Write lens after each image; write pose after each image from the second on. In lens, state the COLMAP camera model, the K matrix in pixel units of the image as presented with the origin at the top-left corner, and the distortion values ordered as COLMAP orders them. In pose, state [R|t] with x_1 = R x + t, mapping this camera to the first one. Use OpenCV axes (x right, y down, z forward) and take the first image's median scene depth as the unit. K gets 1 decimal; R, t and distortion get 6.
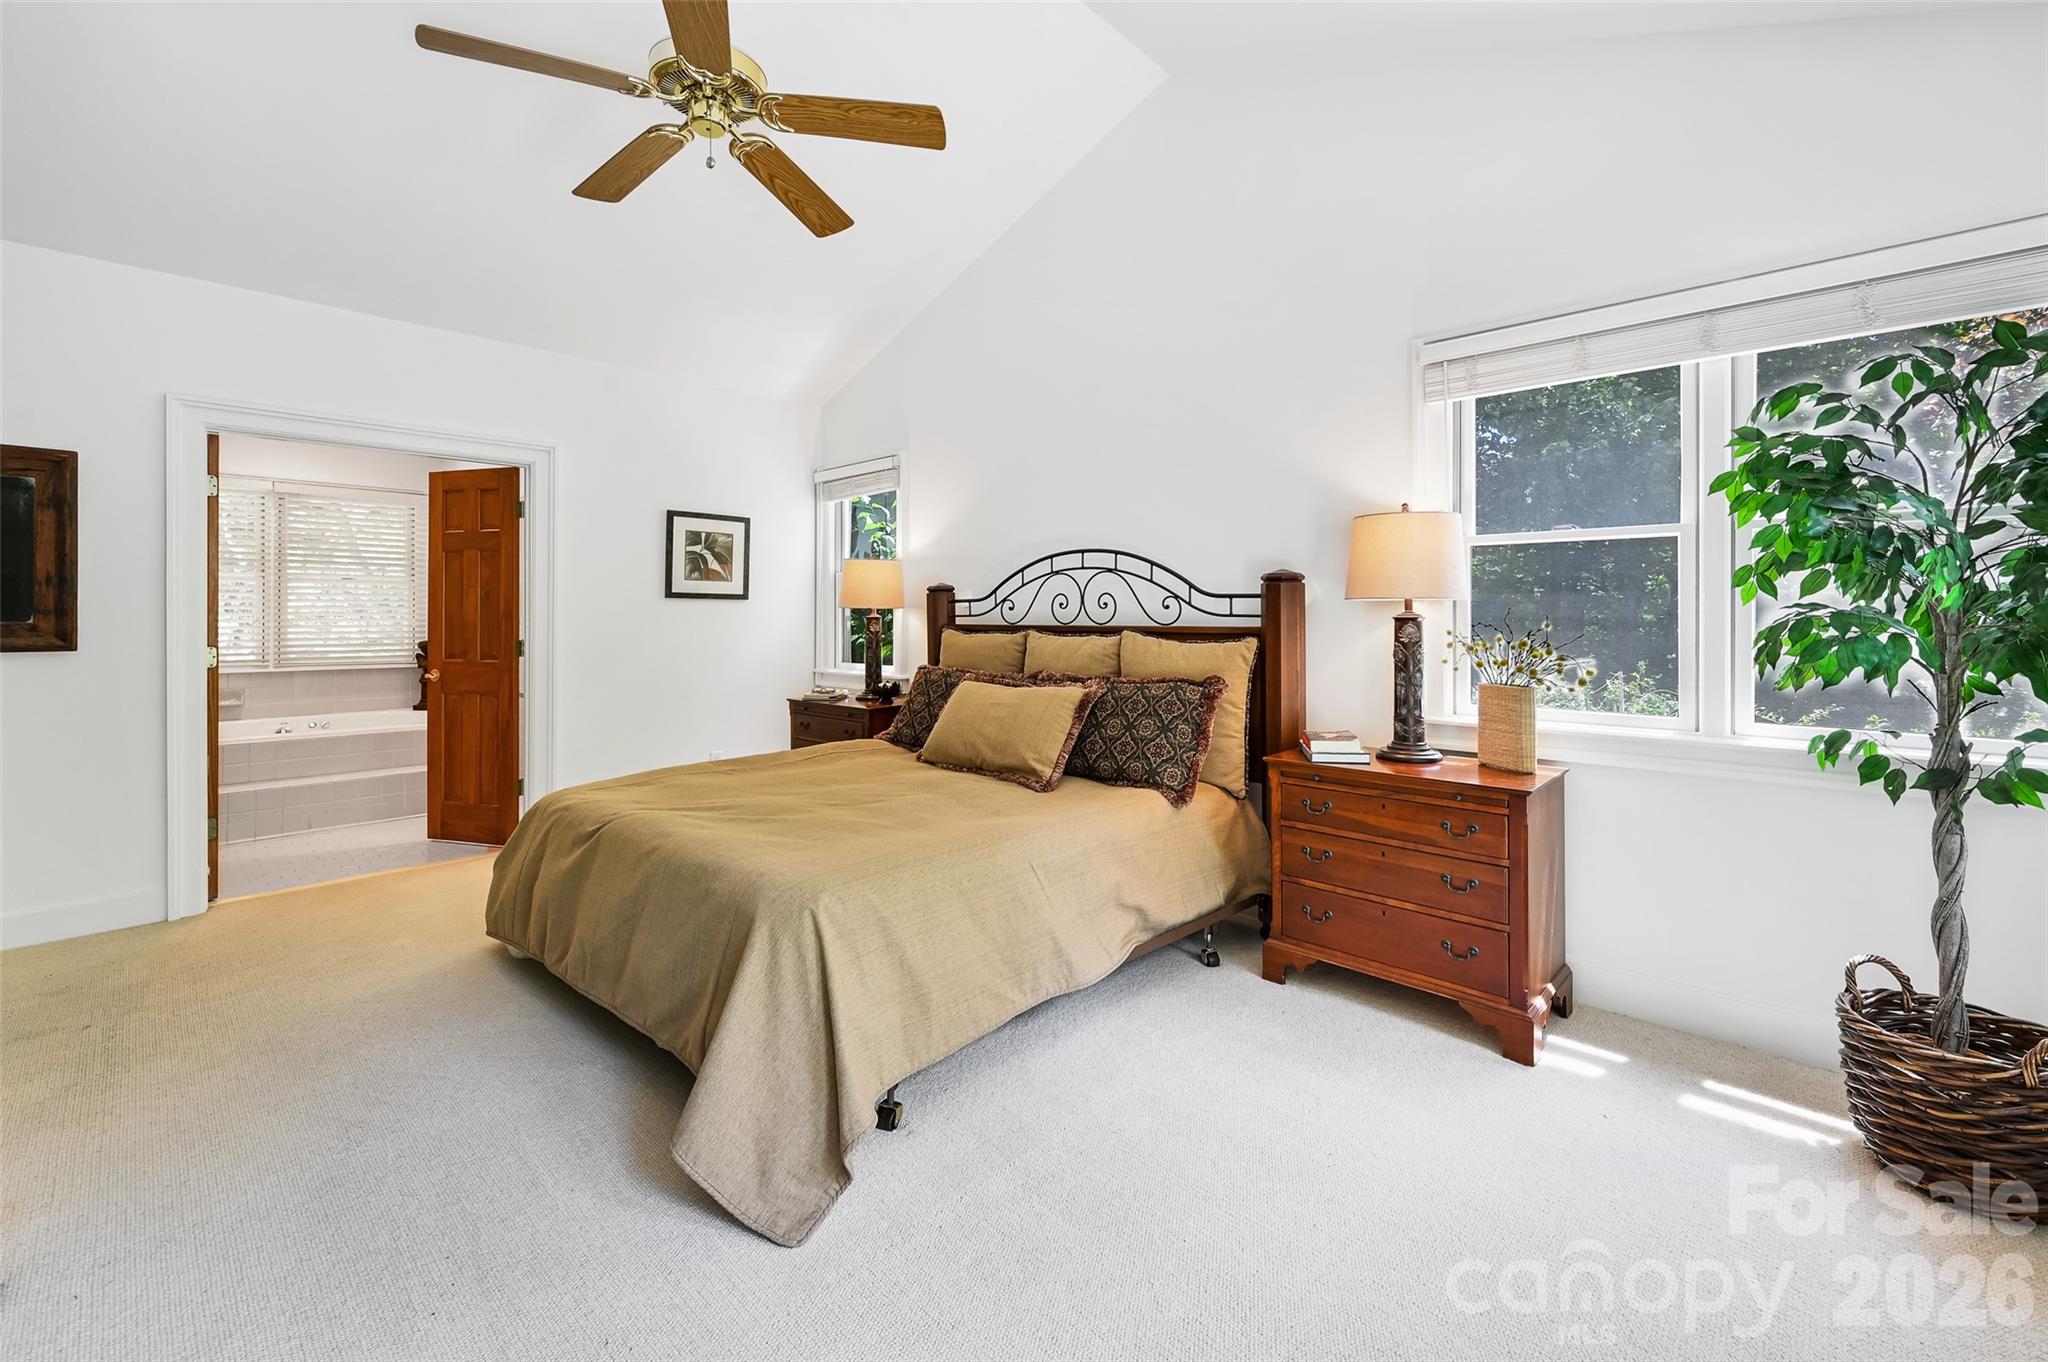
lens RADIAL K [[831.3, 0, 1046.9], [0, 831.3, 615.6], [0, 0, 1]] dist [-0.002541, 0.001593]
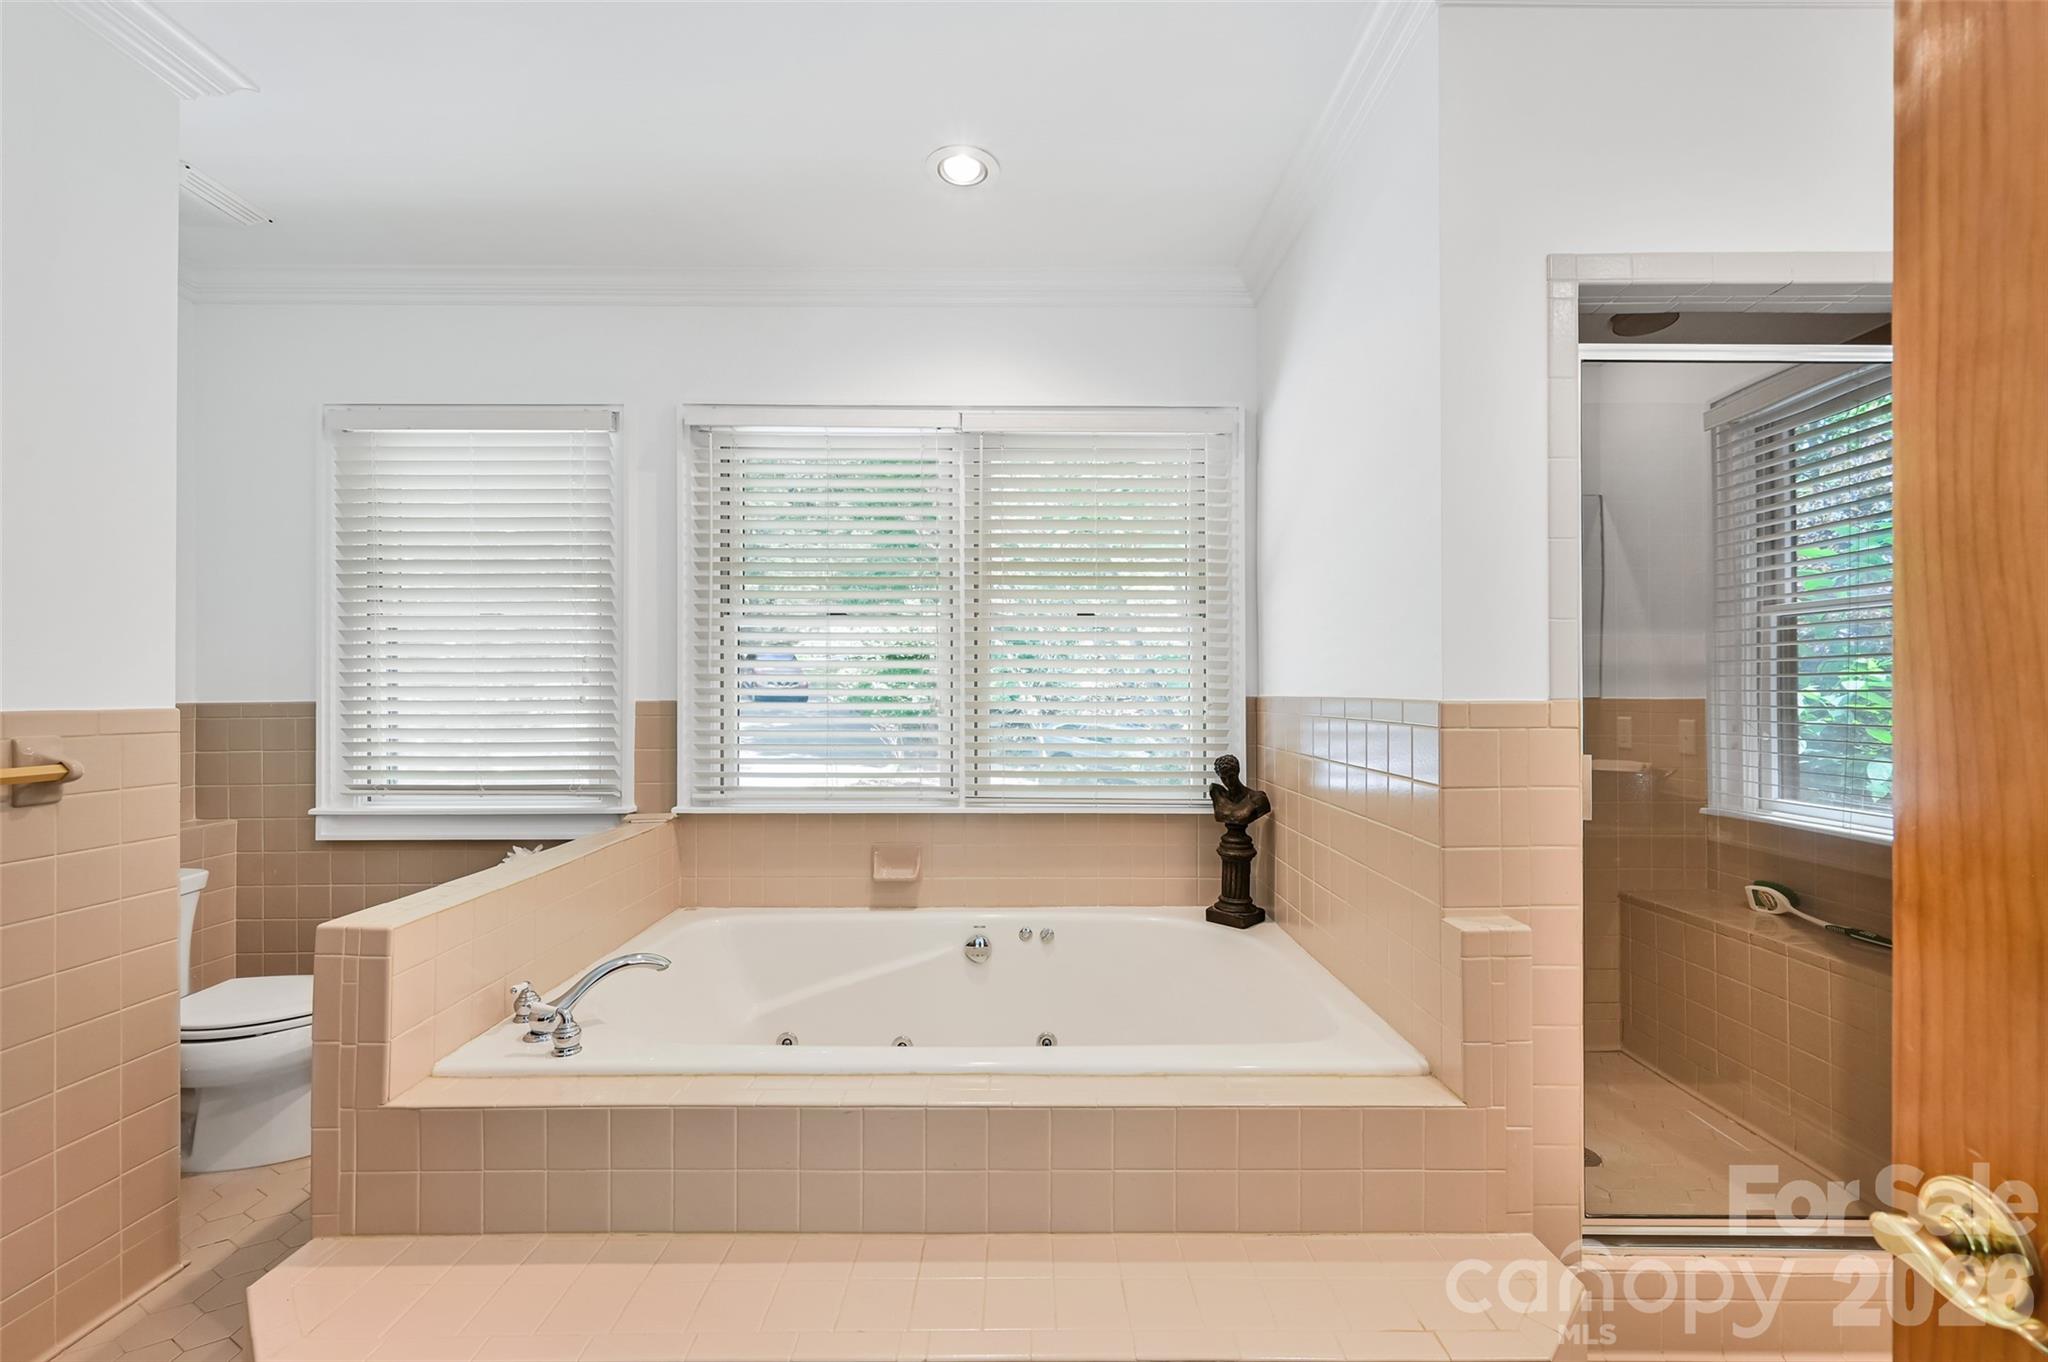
lens RADIAL K [[831.3, 0, 1021.6], [0, 831.3, 687.3], [0, 0, 1]] dist [-0.002541, 0.001593]
pose [[0.659665, -0.006812, -0.751529, -0.550313], [0.003506, 0.999976, -0.005987, -0.001400], [0.751551, 0.001314, 0.659673, 0.707046]]
